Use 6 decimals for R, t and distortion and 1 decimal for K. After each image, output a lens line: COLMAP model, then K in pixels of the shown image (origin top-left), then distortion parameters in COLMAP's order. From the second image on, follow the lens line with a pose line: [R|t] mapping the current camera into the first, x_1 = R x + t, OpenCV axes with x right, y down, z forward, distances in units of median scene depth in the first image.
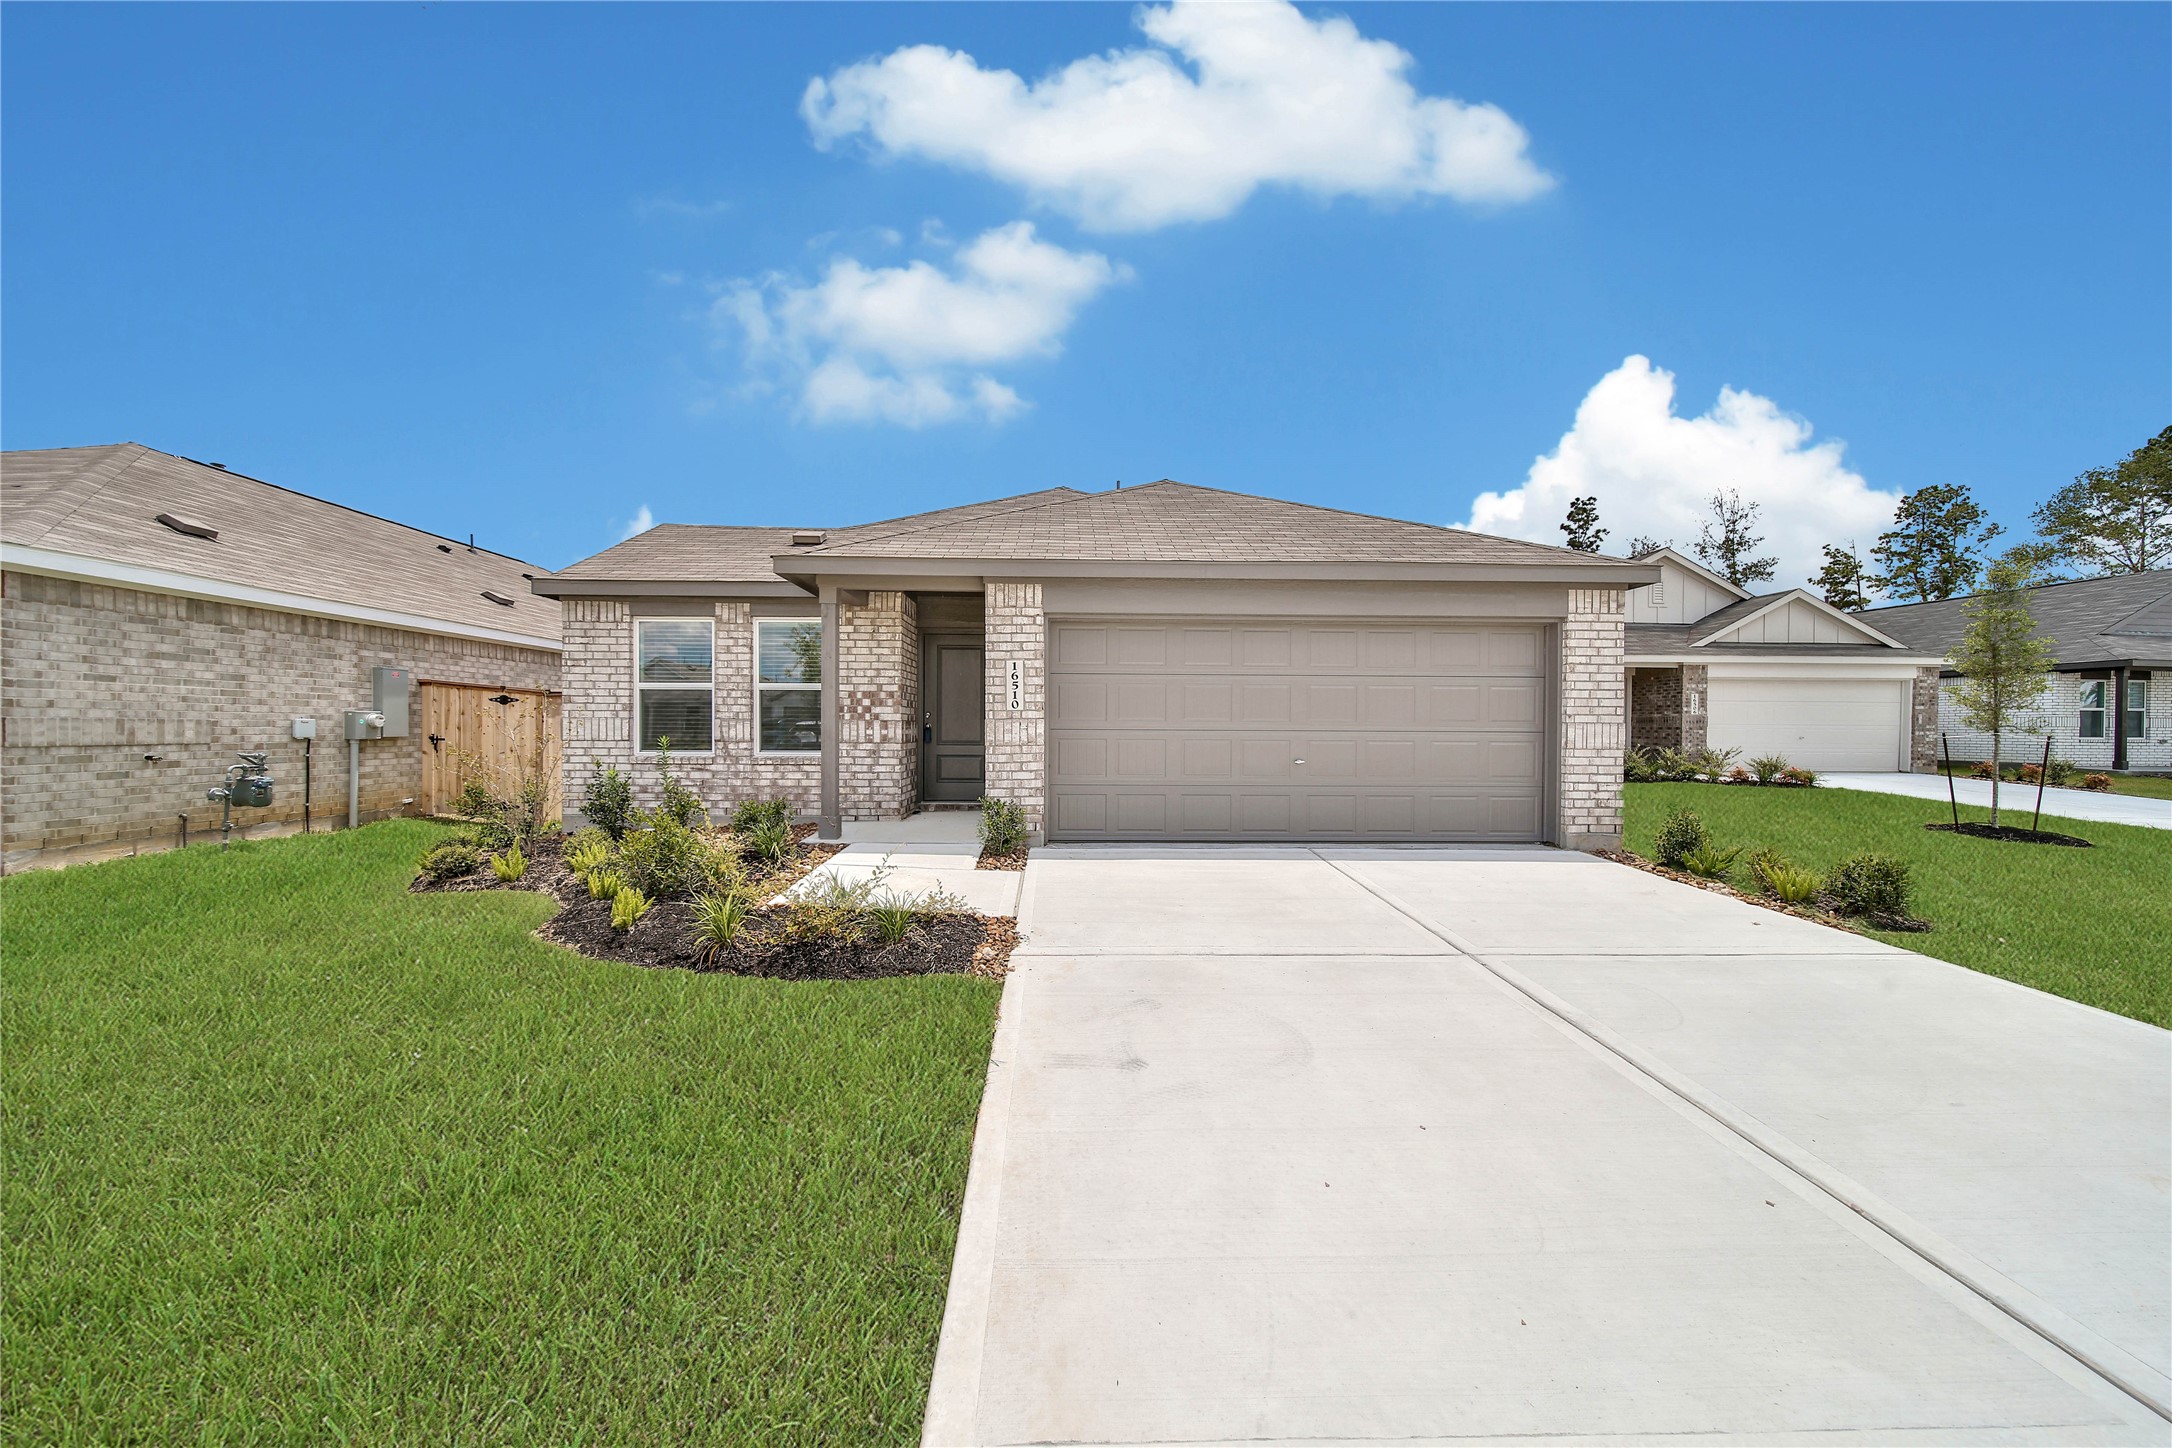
lens RADIAL K [[758.5, 0, 1078.0], [0, 758.5, 732.9], [0, 0, 1]] dist [0.000454, 0.000063]
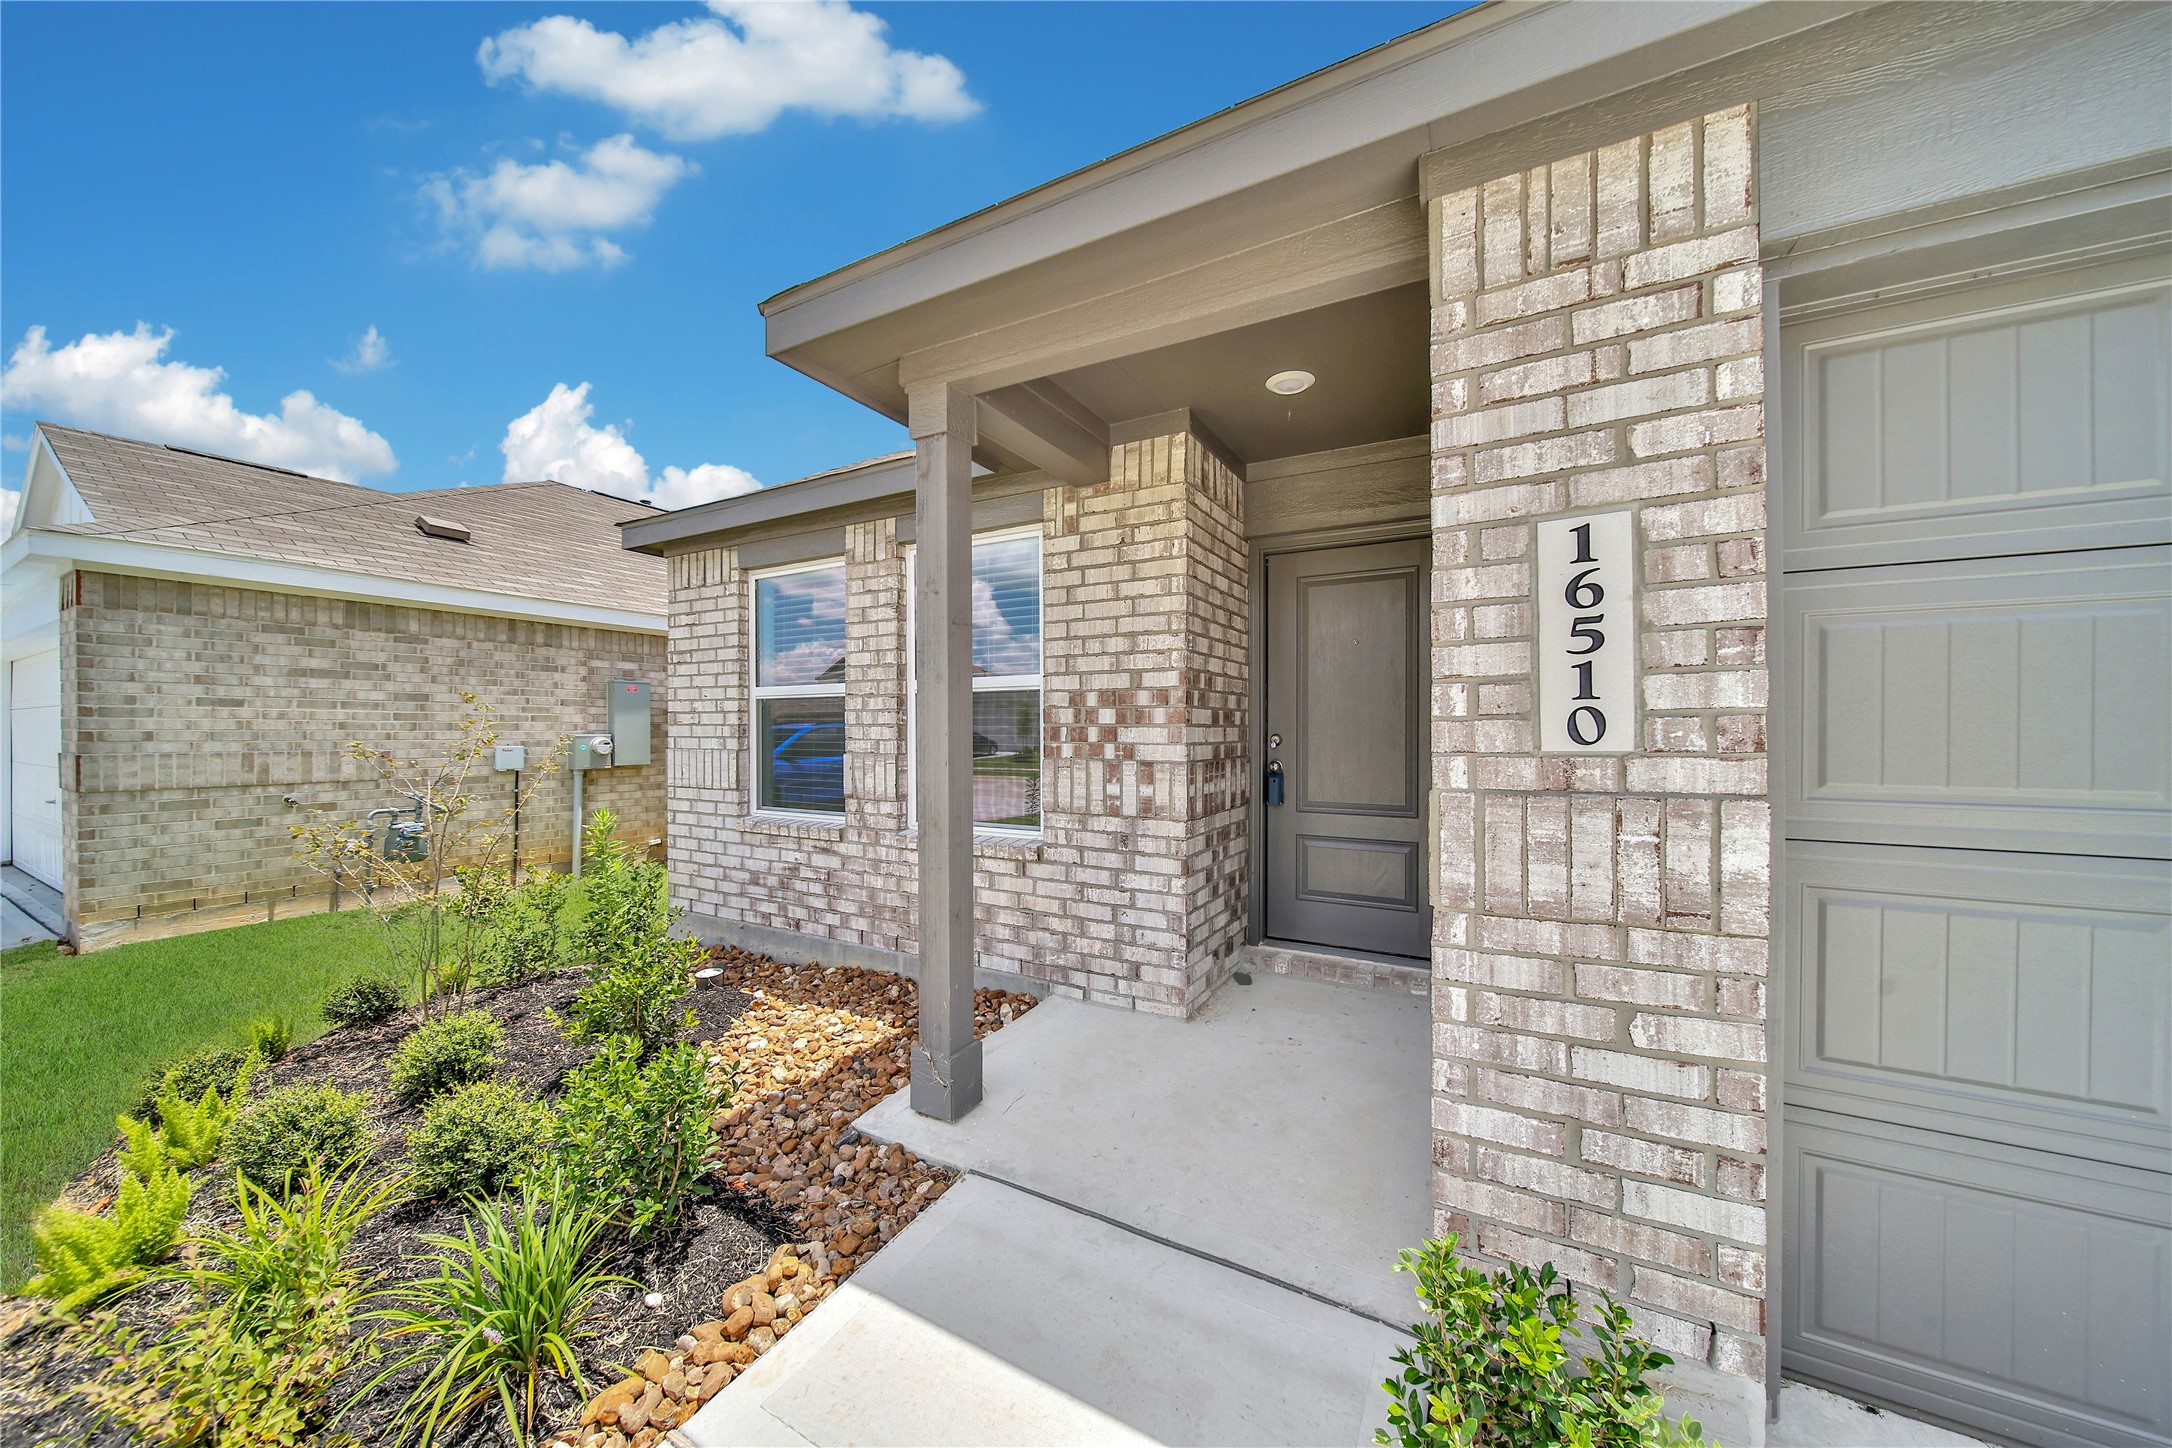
lens RADIAL K [[758.5, 0, 1078.0], [0, 758.5, 732.9], [0, 0, 1]] dist [0.000454, 0.000063]
pose [[0.859141, -0.003043, -0.511731, -0.087776], [0.000616, 0.999988, -0.004912, -0.031338], [0.511739, 0.003905, 0.859132, 0.680198]]
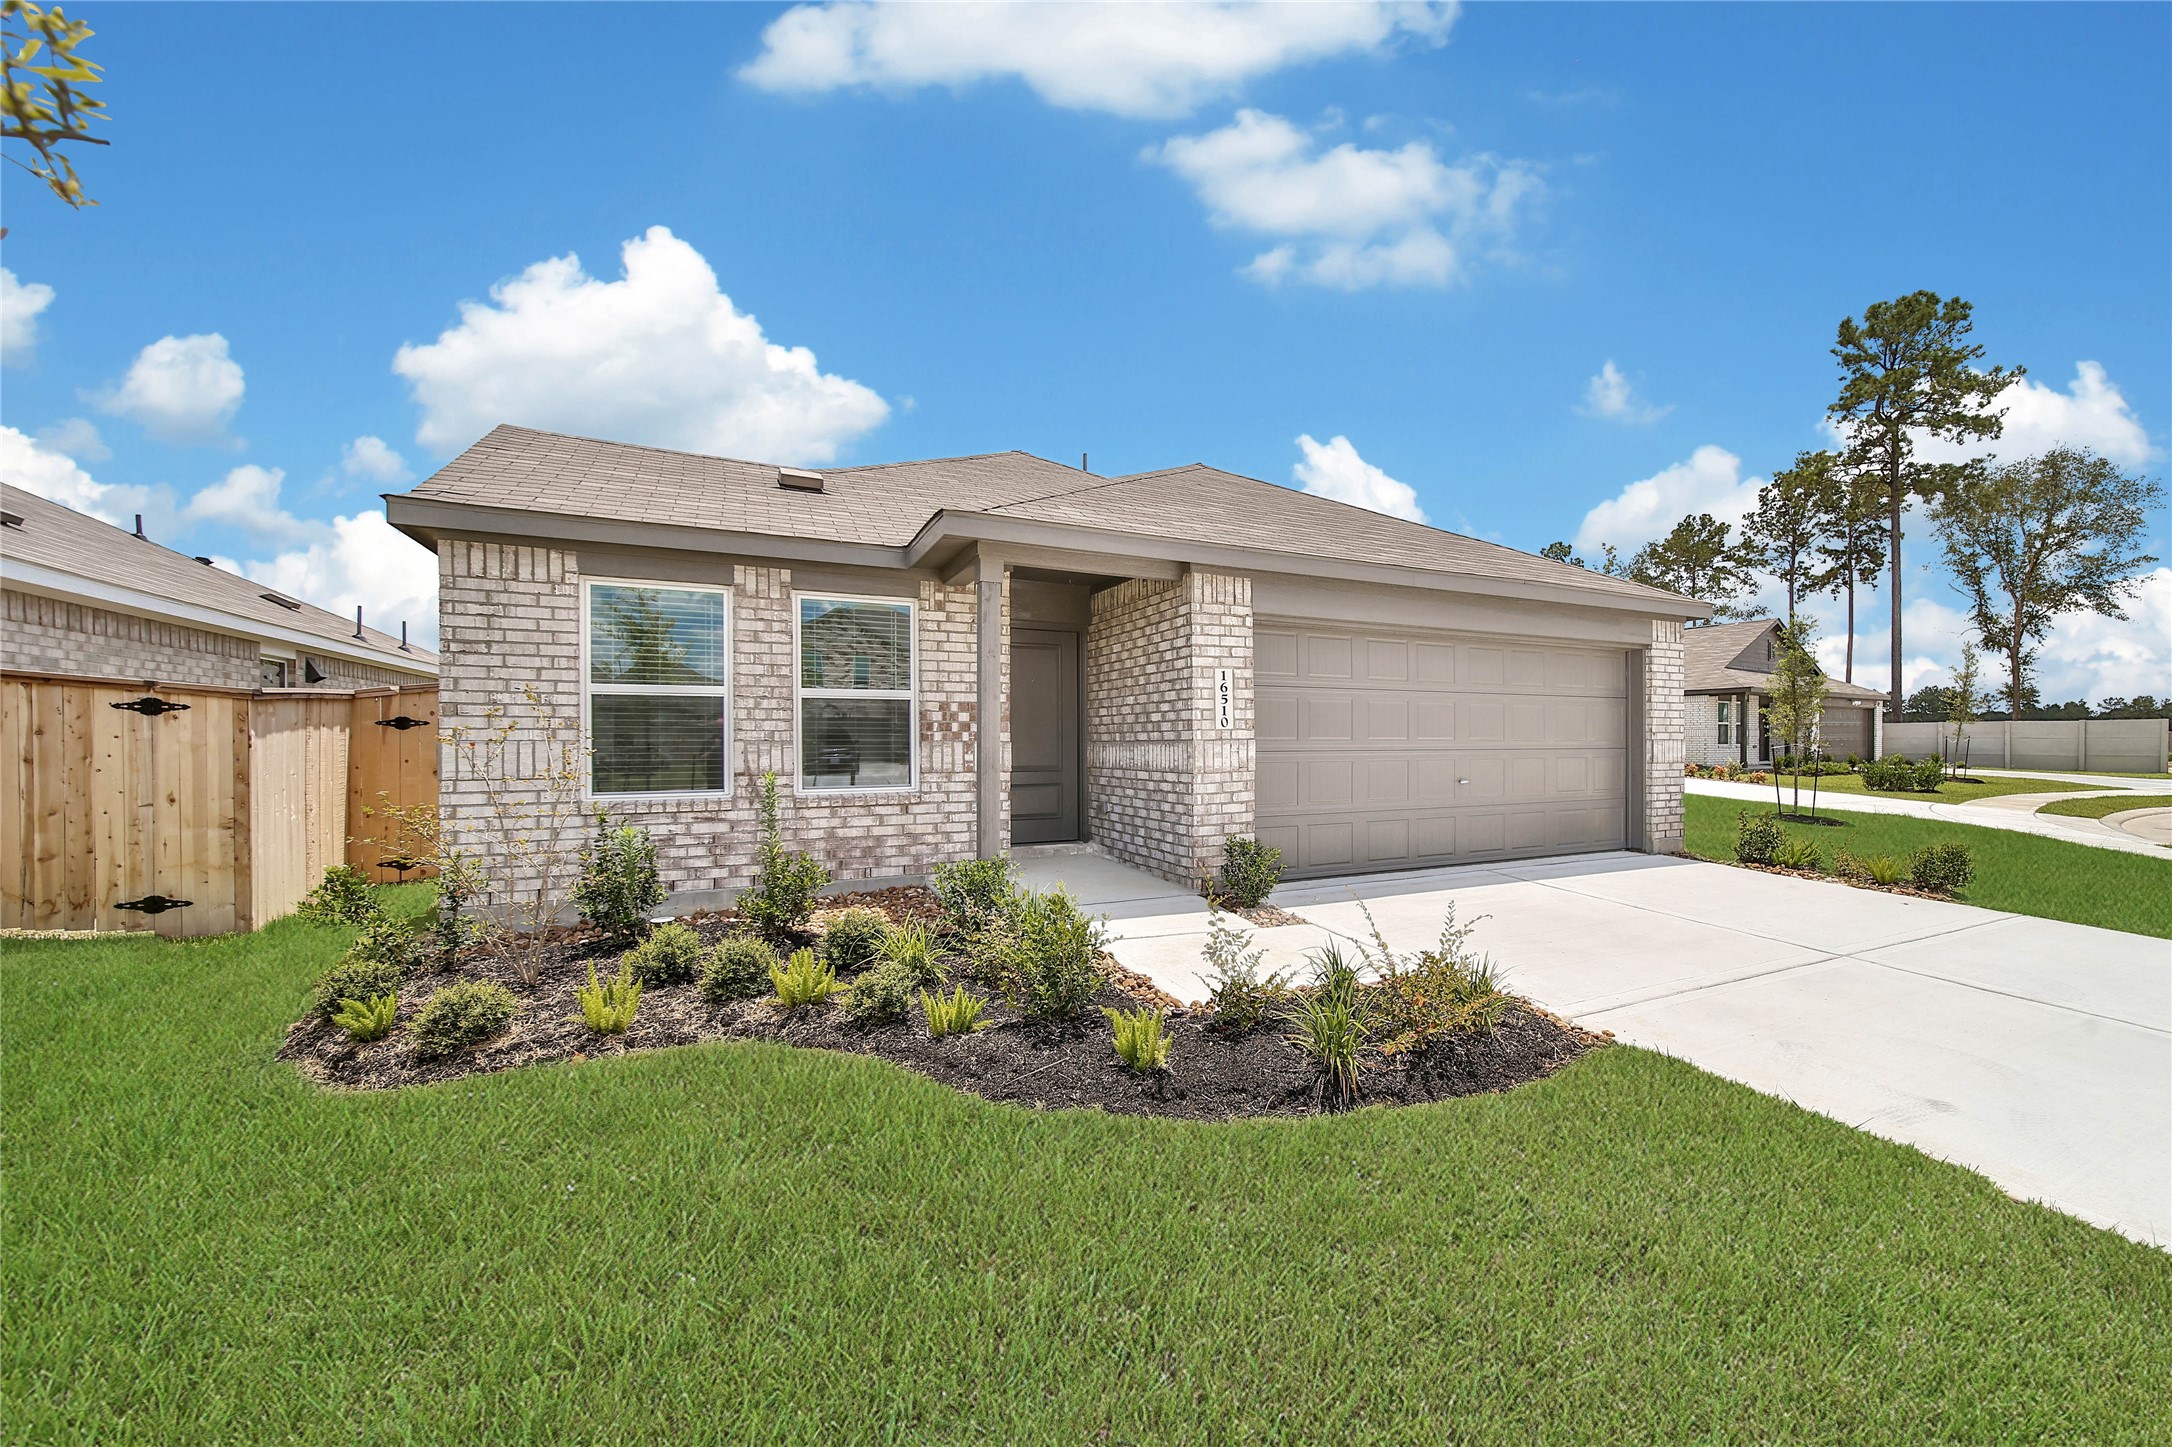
lens RADIAL K [[858.7, 0, 1178.3], [0, 858.7, 740.8], [0, 0, 1]] dist [0.000642, -0.000003]
pose [[0.894424, -0.007624, 0.447154, -0.495111], [0.009657, 0.999951, -0.002269, -0.014188], [-0.447115, 0.006347, 0.894454, 0.172409]]
